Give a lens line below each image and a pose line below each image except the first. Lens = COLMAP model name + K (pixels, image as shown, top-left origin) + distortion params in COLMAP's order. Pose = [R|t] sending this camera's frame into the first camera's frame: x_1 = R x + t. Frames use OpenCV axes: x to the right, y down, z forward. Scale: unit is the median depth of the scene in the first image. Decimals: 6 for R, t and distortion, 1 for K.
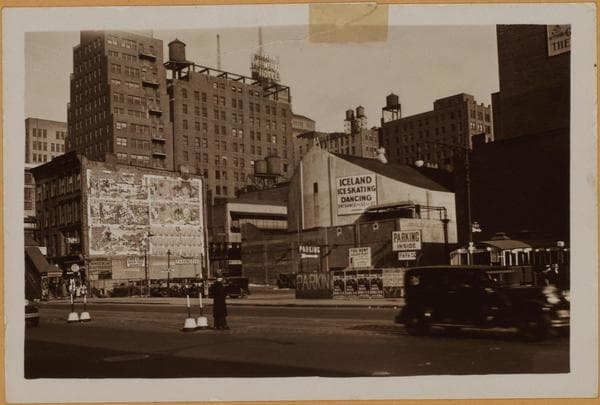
lens RADIAL K [[674.4, 0, 313.2], [0, 674.4, 209.4], [0, 0, 1]] dist [0.034417, 0.000000]
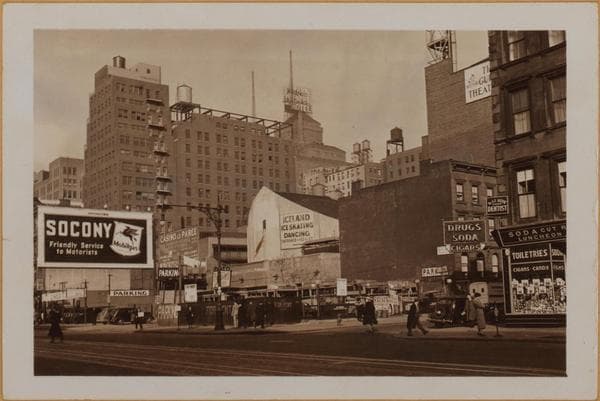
lens RADIAL K [[679.8, 0, 306.7], [0, 679.8, 206.1], [0, 0, 1]] dist [0.033222, 0.000000]
pose [[0.994489, -0.010222, -0.104346, 0.170692], [0.005711, 0.999040, -0.043438, -0.012155], [0.104690, 0.042602, 0.993592, -0.085694]]
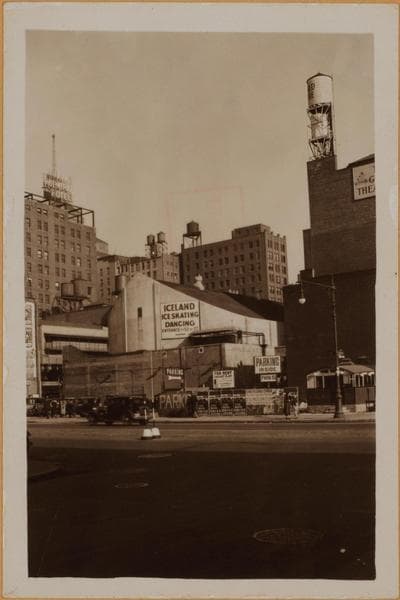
lens RADIAL K [[679.8, 0, 197.0], [0, 679.8, 304.5], [0, 0, 1]] dist [0.033222, 0.000000]
pose [[0.987958, 0.021129, 0.153270, -0.064245], [-0.015106, 0.999071, -0.040353, -0.002952], [-0.153980, 0.037552, 0.987360, -0.050709]]
